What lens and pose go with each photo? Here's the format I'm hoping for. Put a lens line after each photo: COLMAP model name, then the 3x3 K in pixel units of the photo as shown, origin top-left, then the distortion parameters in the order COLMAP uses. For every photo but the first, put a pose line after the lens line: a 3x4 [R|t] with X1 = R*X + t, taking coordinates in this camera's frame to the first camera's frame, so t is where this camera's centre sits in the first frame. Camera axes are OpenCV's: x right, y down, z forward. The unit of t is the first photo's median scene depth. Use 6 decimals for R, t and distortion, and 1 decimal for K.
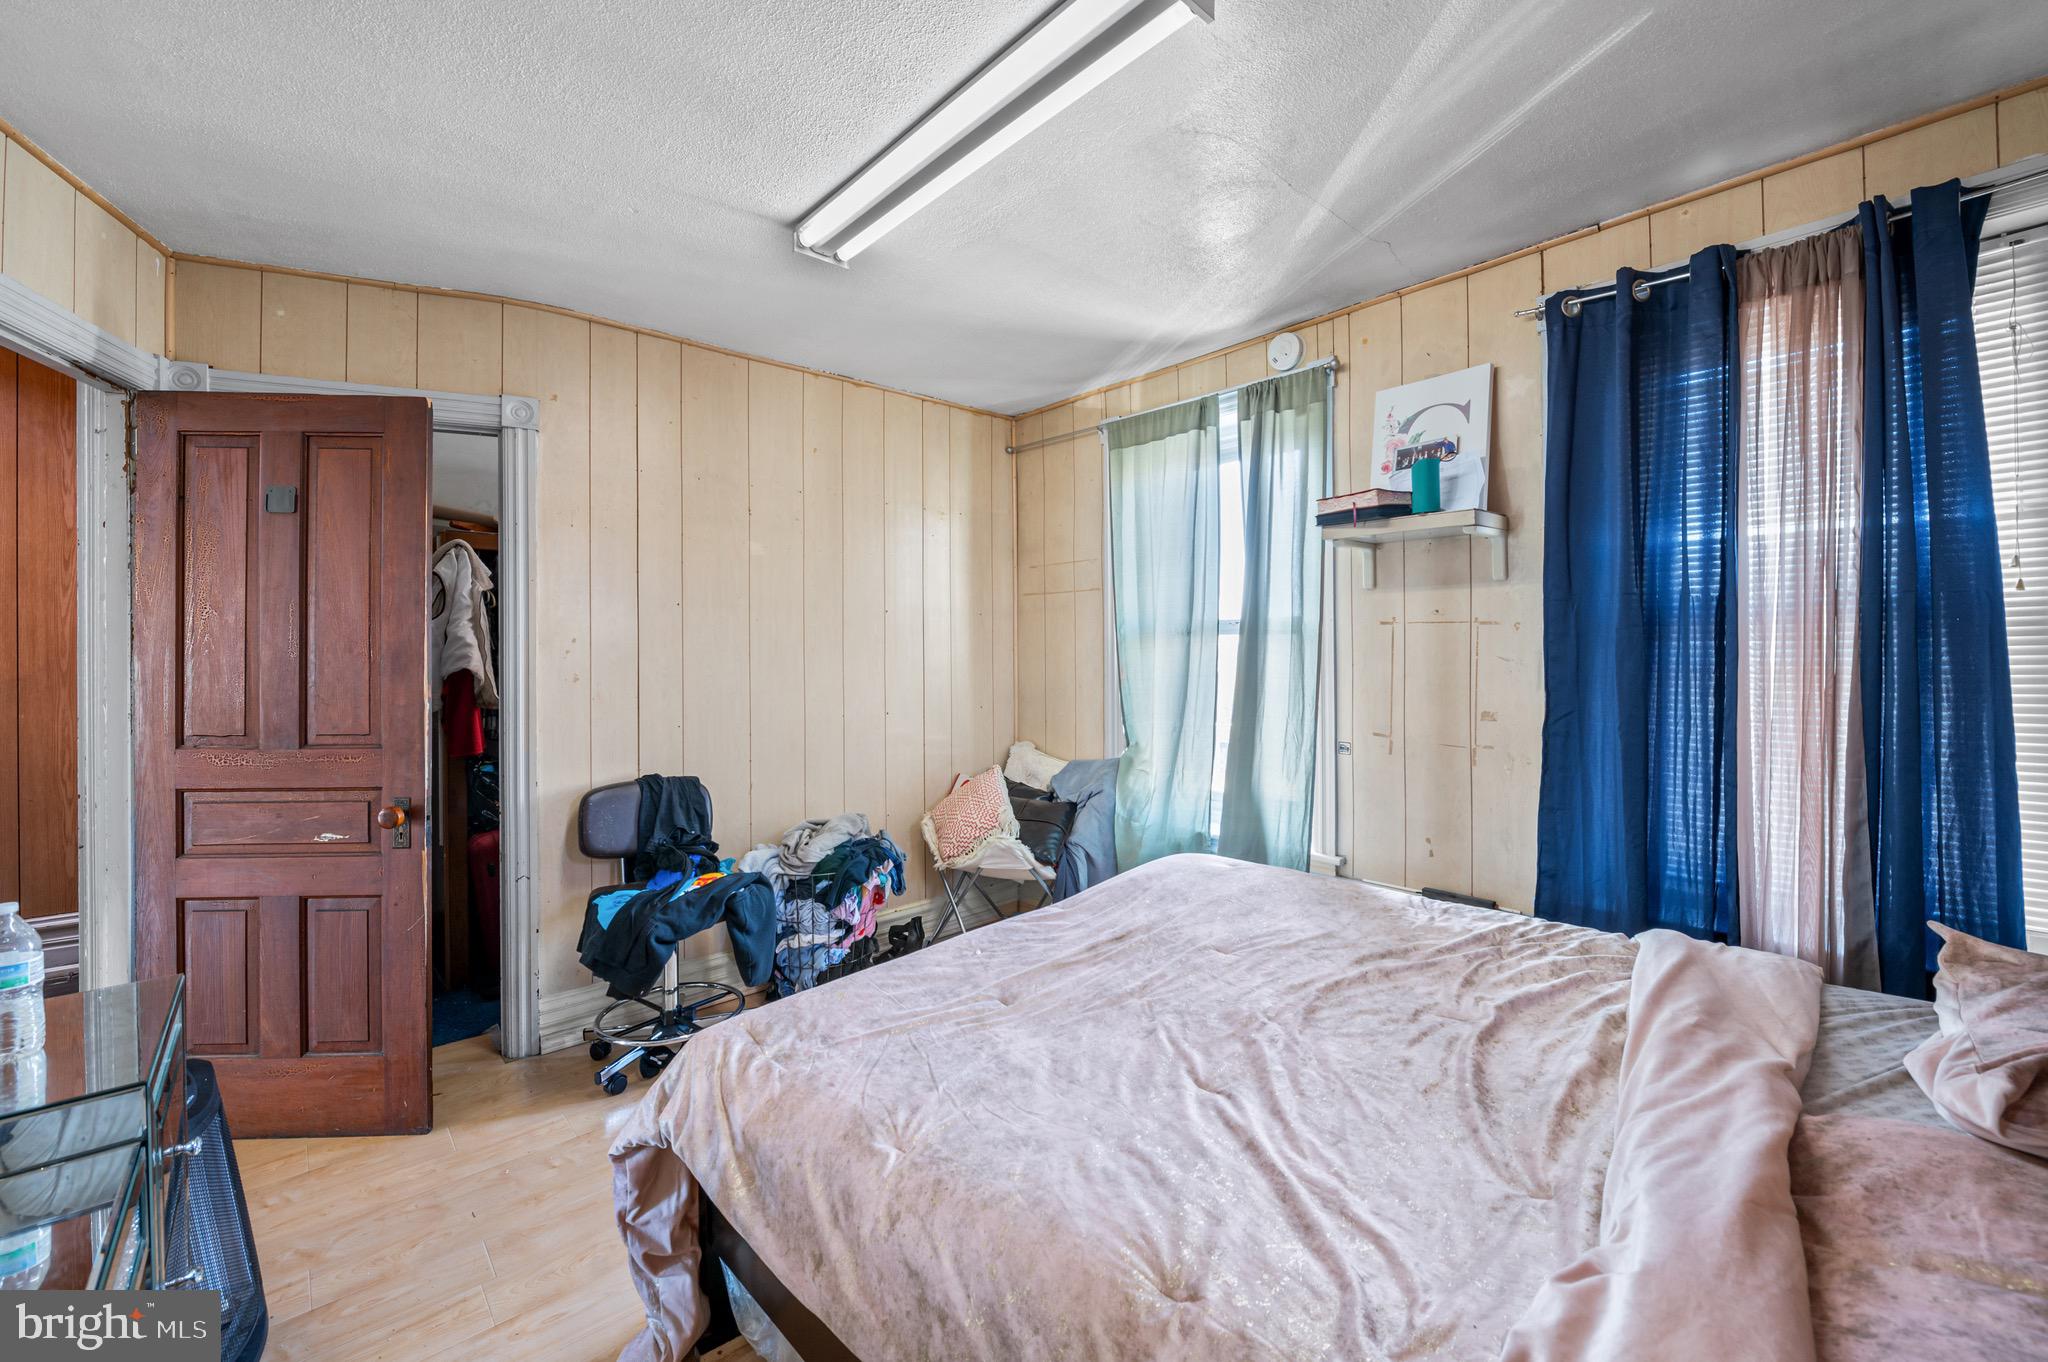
lens RADIAL K [[816.1, 0, 1025.7], [0, 816.1, 658.8], [0, 0, 1]] dist [-0.006140, -0.001236]
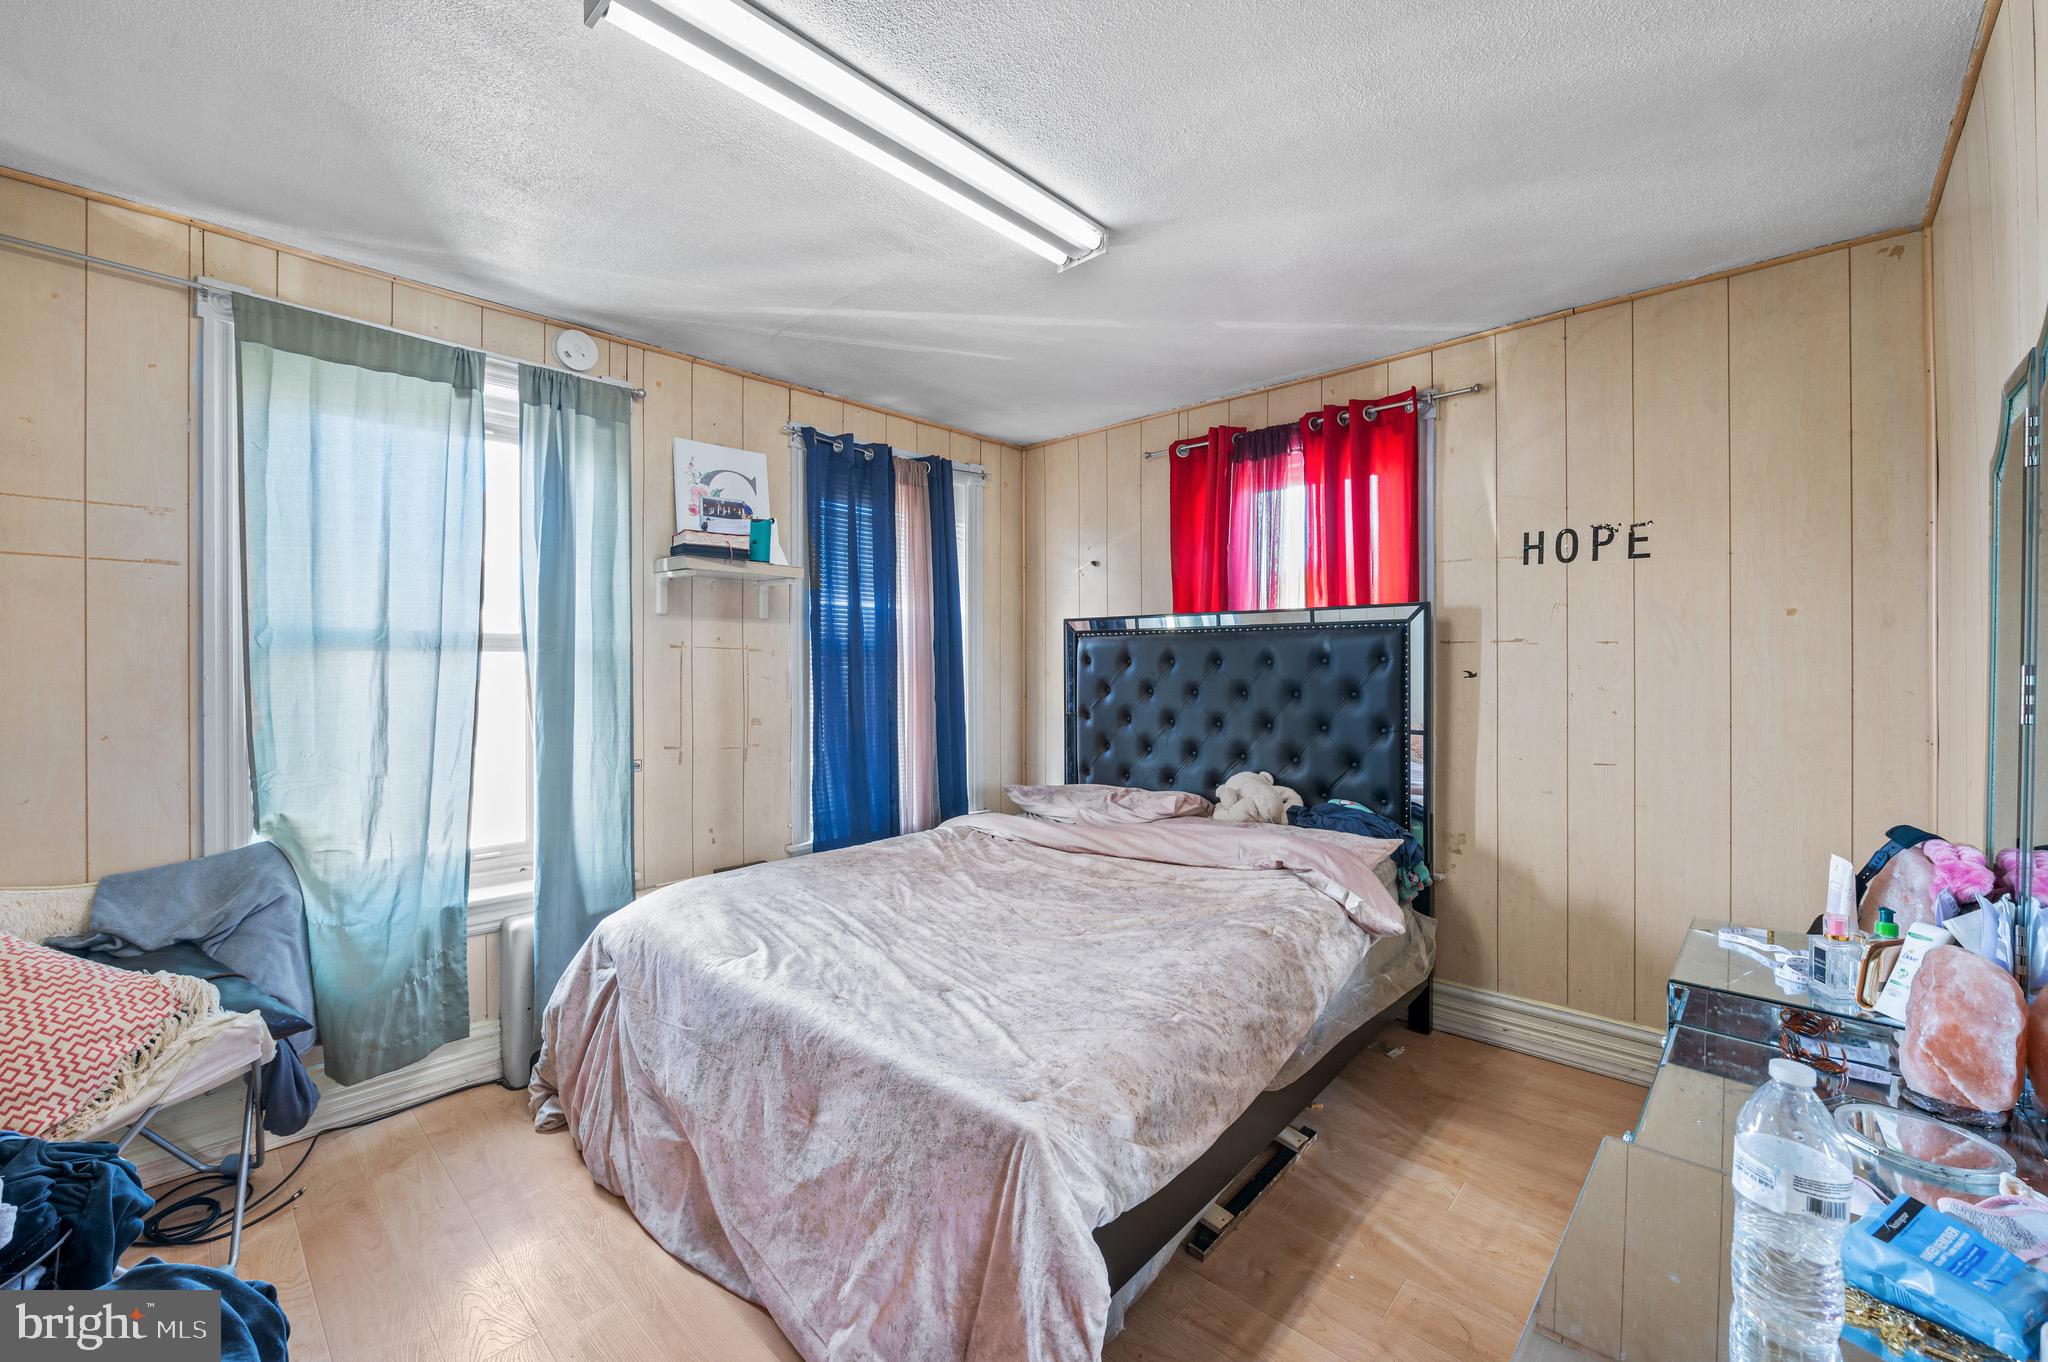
lens RADIAL K [[816.1, 0, 1025.6], [0, 816.1, 678.6], [0, 0, 1]] dist [-0.006140, -0.001236]
pose [[-0.066835, -0.006758, 0.997741, -0.721819], [0.009821, 0.999924, 0.007431, -0.003808], [-0.997716, 0.010295, -0.066763, 0.617521]]
